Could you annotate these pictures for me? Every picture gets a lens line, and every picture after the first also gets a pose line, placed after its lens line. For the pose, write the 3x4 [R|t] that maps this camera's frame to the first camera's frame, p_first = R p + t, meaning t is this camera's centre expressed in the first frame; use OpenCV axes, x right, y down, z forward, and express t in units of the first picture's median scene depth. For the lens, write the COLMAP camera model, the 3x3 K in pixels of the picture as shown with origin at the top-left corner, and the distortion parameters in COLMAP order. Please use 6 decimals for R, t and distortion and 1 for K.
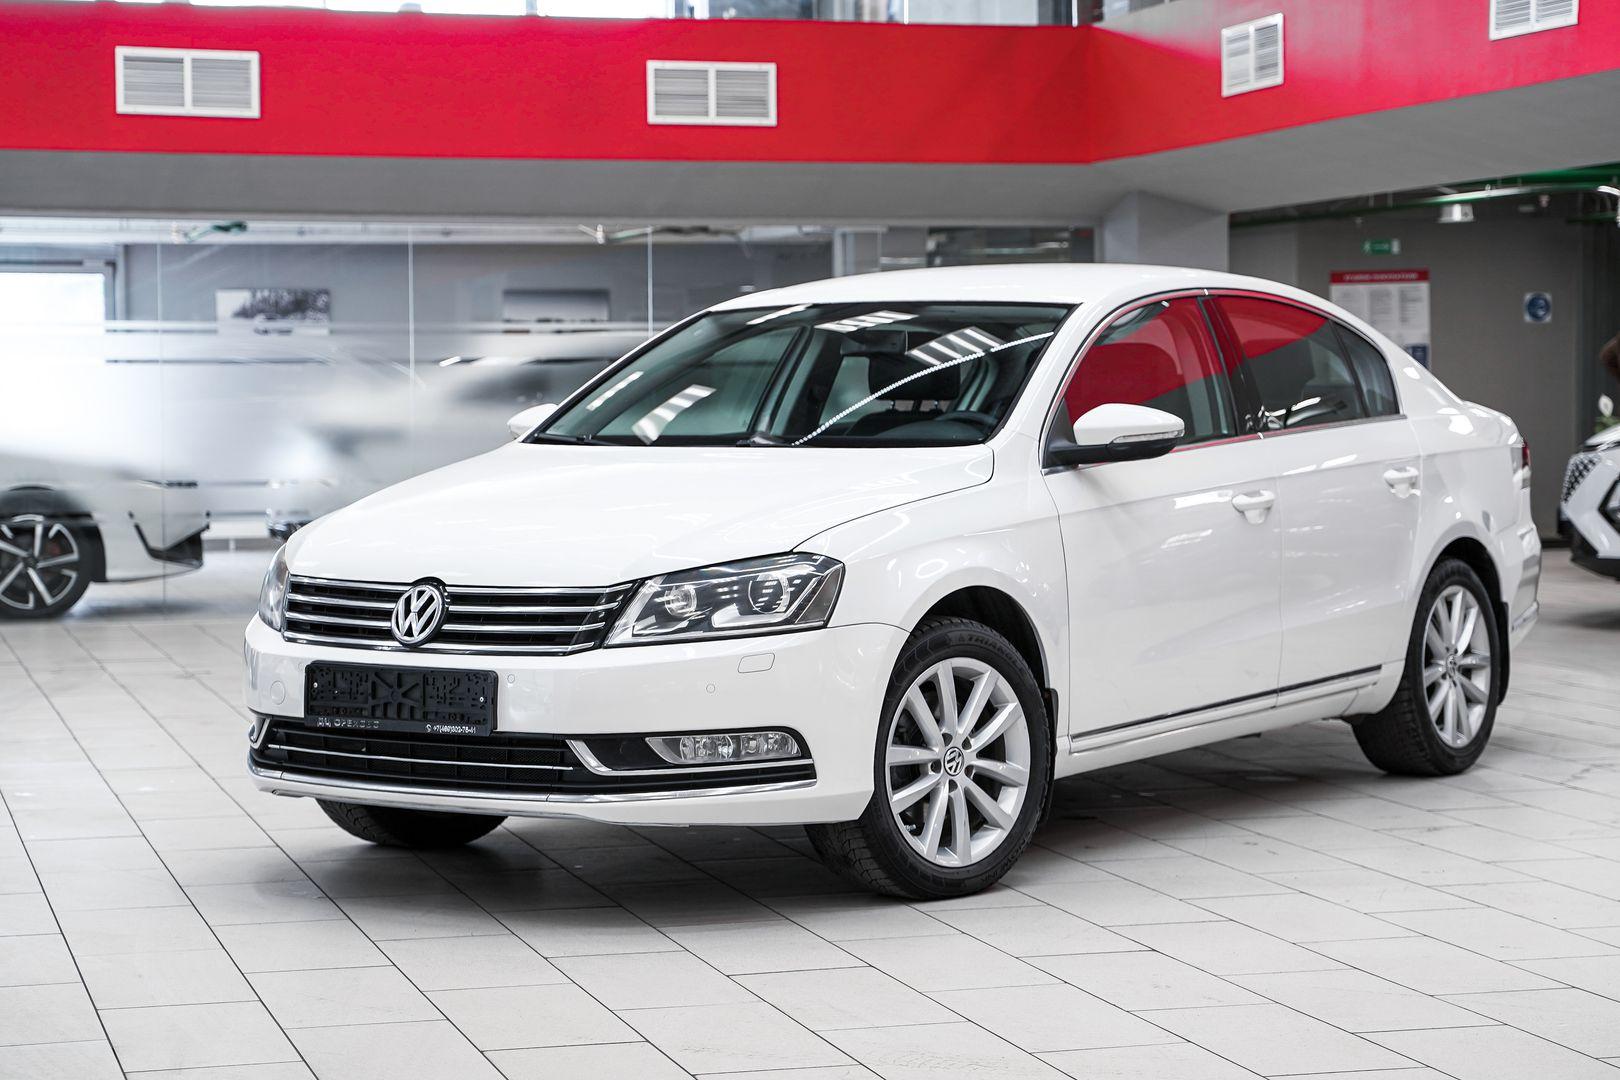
lens RADIAL K [[2997.6, 0, 804.8], [0, 2997.6, 544.6], [0, 0, 1]] dist [0.134668, 0.000000]
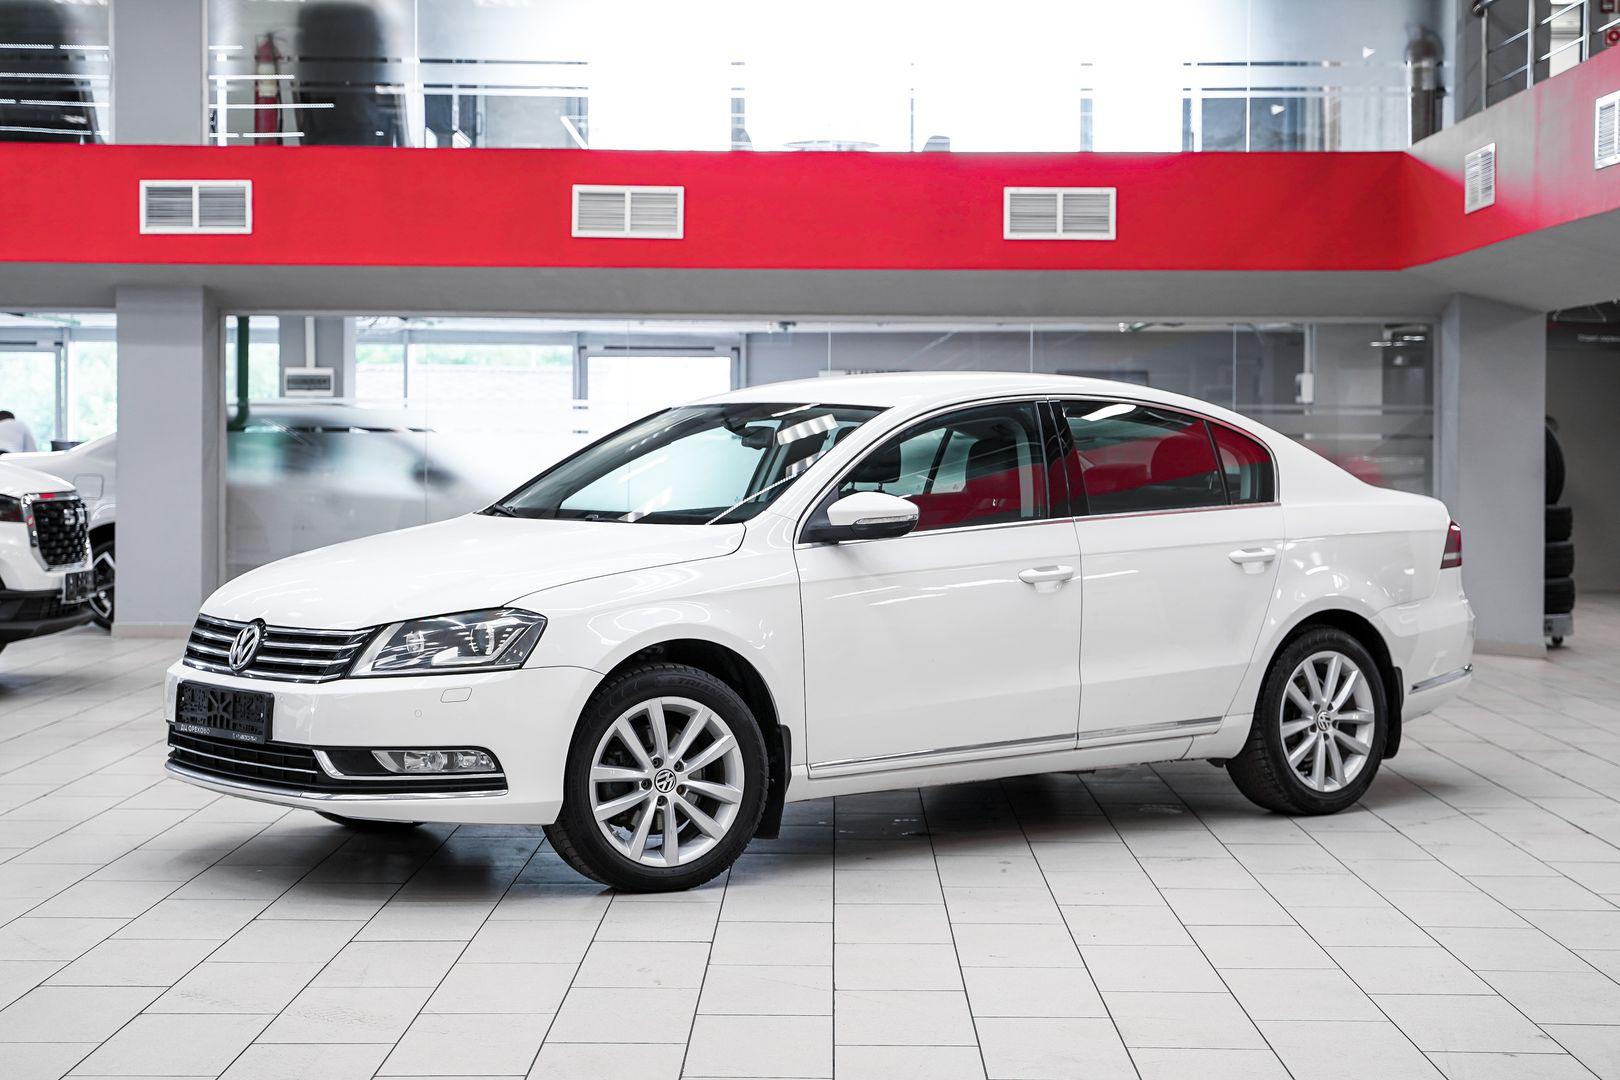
lens RADIAL K [[2565.4, 0, 816.4], [0, 2565.4, 479.6], [0, 0, 1]] dist [0.077377, 0.000000]
pose [[0.966152, 0.017552, -0.257377, 0.267664], [-0.027742, 0.998966, -0.036015, -0.010593], [0.256479, 0.041936, 0.965640, -0.004775]]
